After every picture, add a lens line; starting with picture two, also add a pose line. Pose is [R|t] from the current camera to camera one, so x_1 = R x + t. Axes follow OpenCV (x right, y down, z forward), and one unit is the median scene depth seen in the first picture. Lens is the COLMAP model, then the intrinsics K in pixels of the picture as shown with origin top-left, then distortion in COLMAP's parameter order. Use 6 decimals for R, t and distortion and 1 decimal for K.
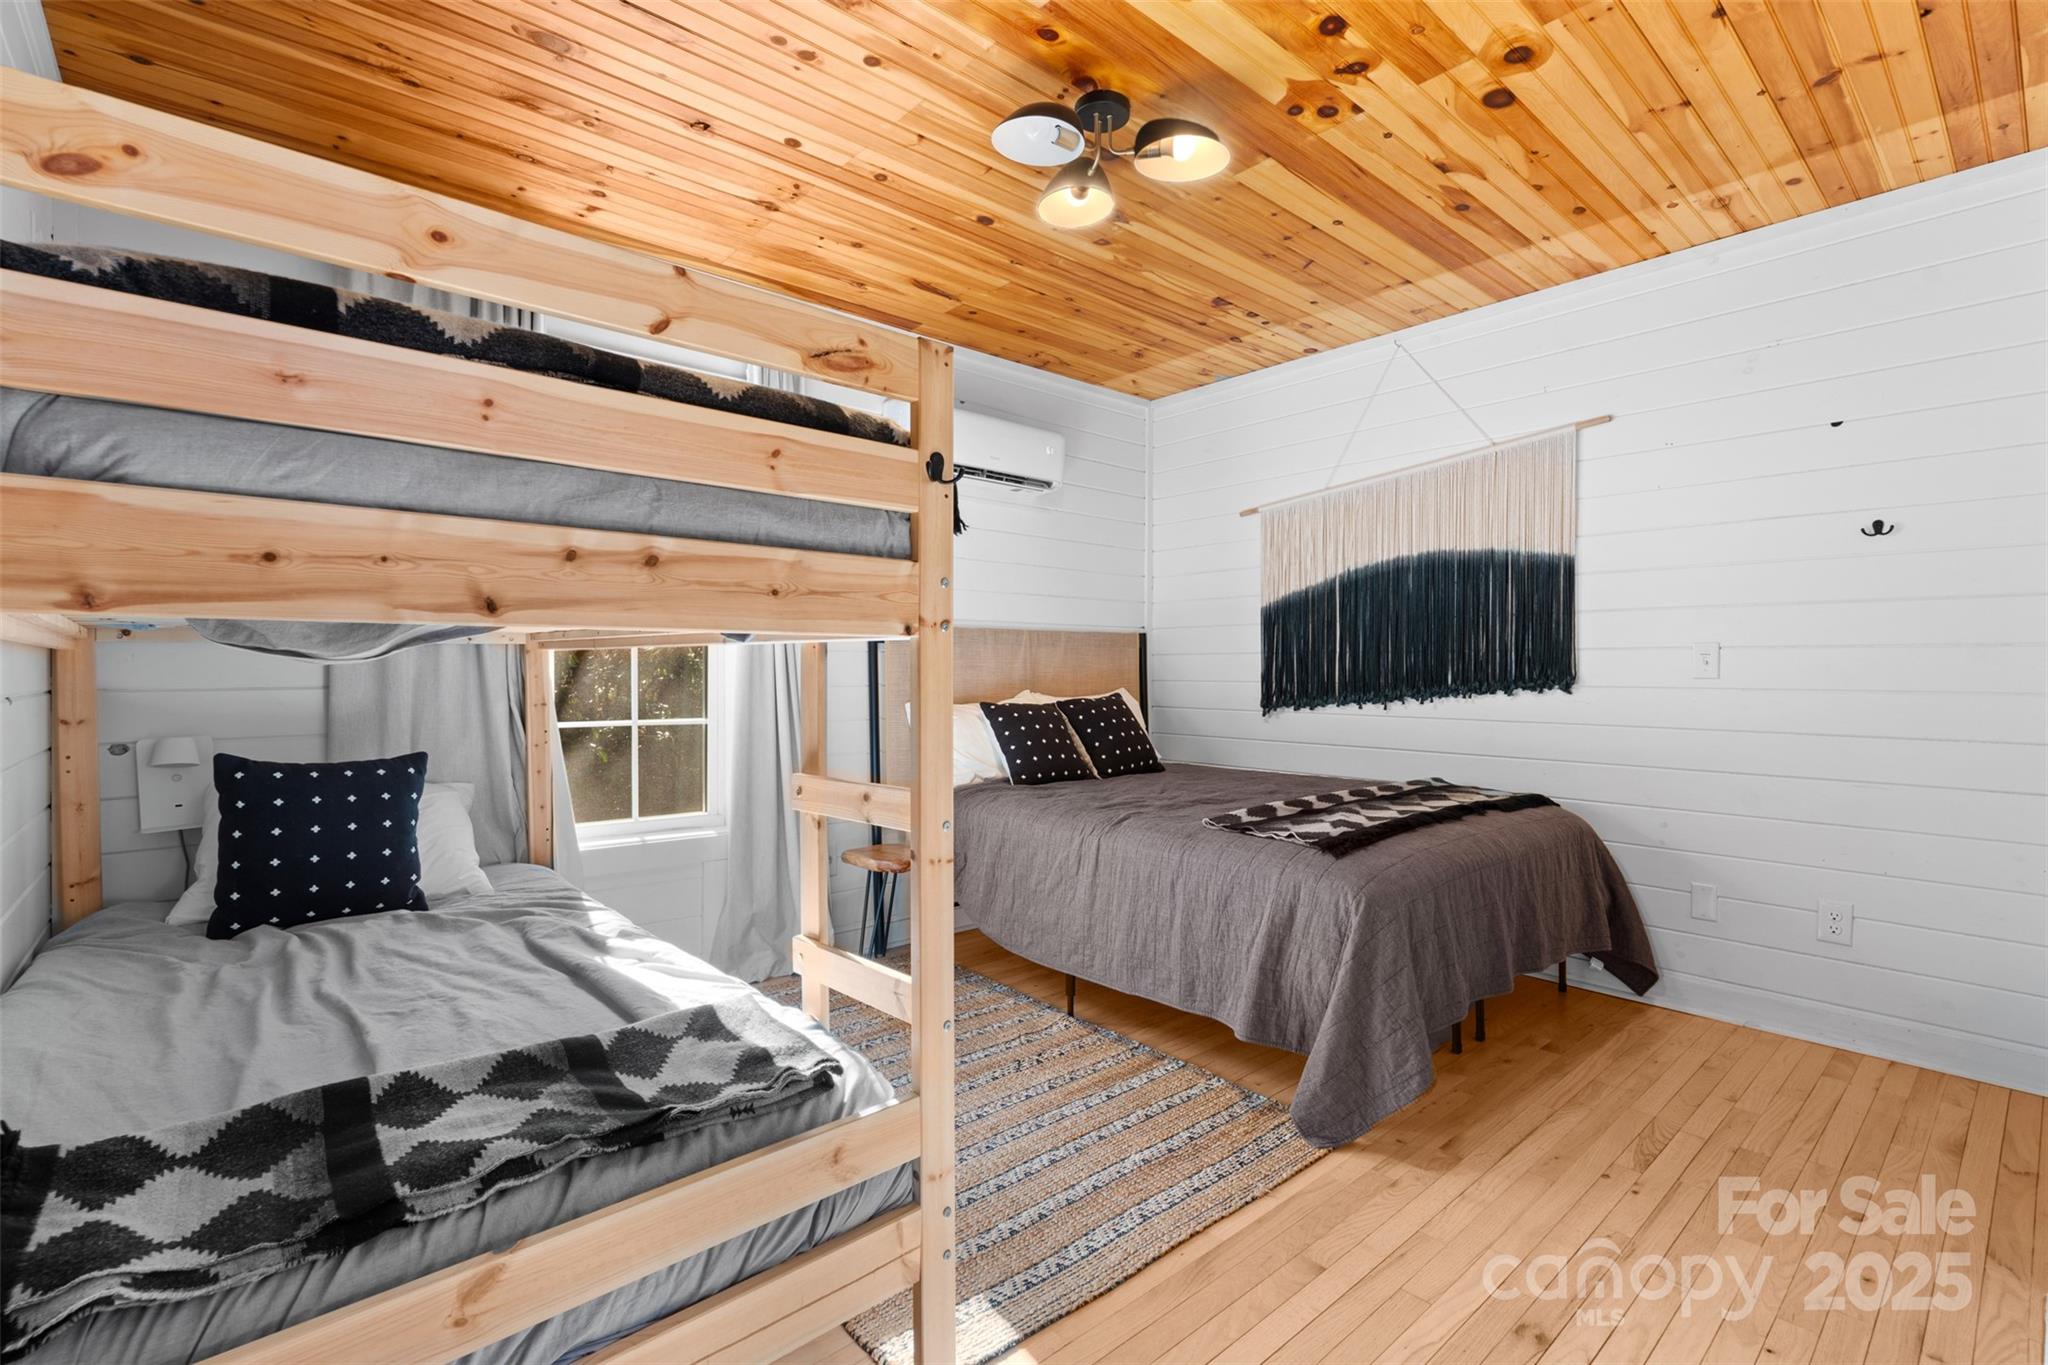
lens RADIAL K [[924.4, 0, 1024.0], [0, 924.4, 682.5], [0, 0, 1]] dist [0.000429, 0.000074]
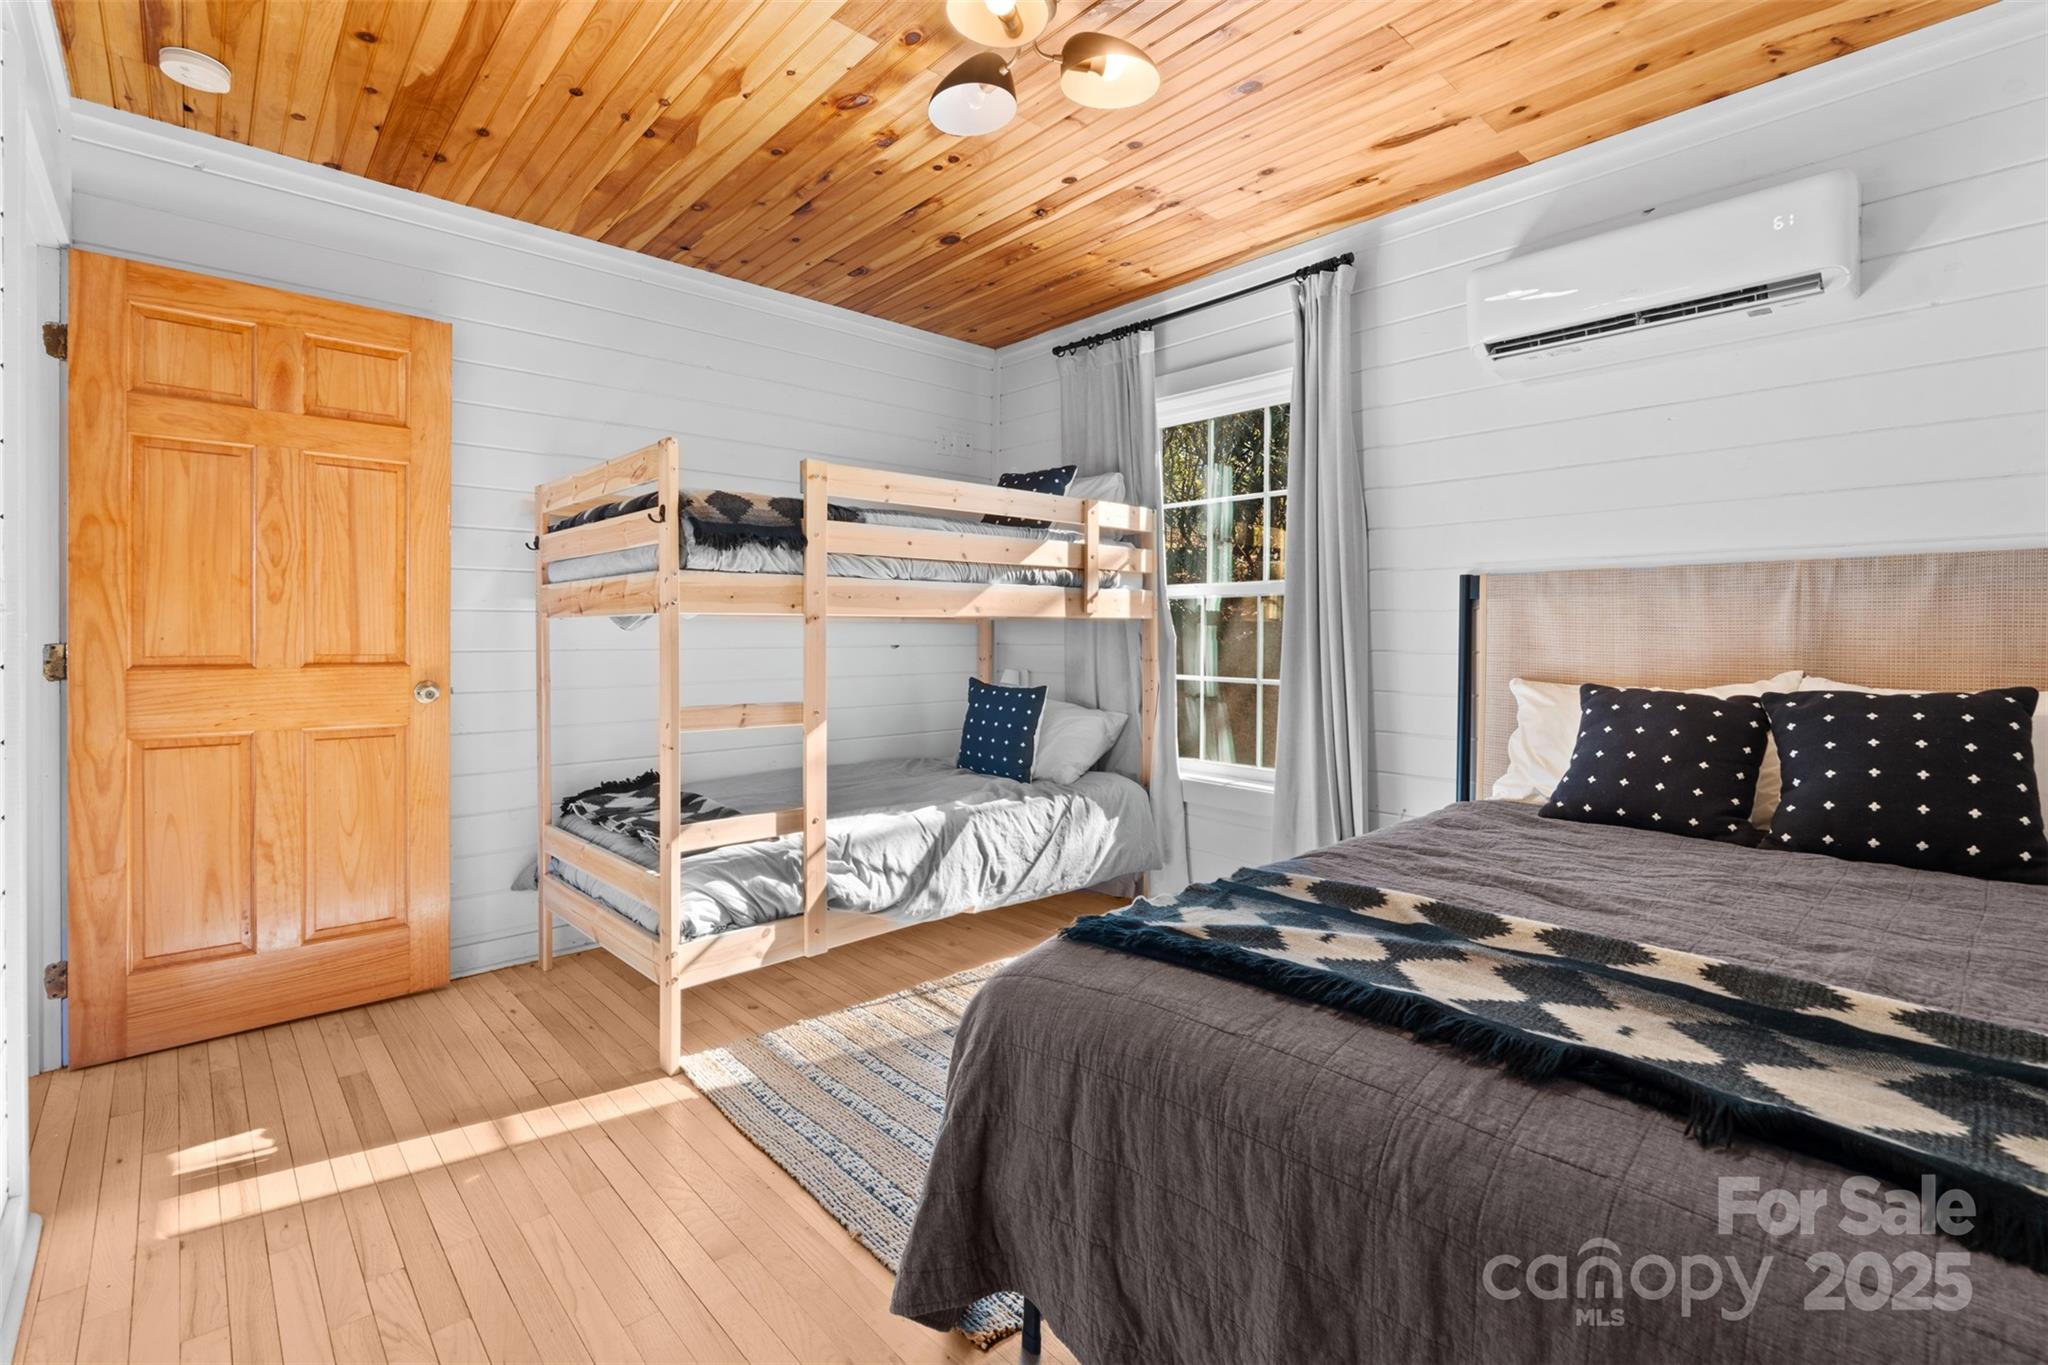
lens RADIAL K [[918.3, 0, 1025.2], [0, 918.3, 647.0], [0, 0, 1]] dist [-0.000097, 0.000028]
pose [[0.020019, 0.012930, -0.999716, 0.680170], [-0.018266, 0.999754, 0.012565, -0.006536], [0.999633, 0.018009, 0.020250, 0.693315]]
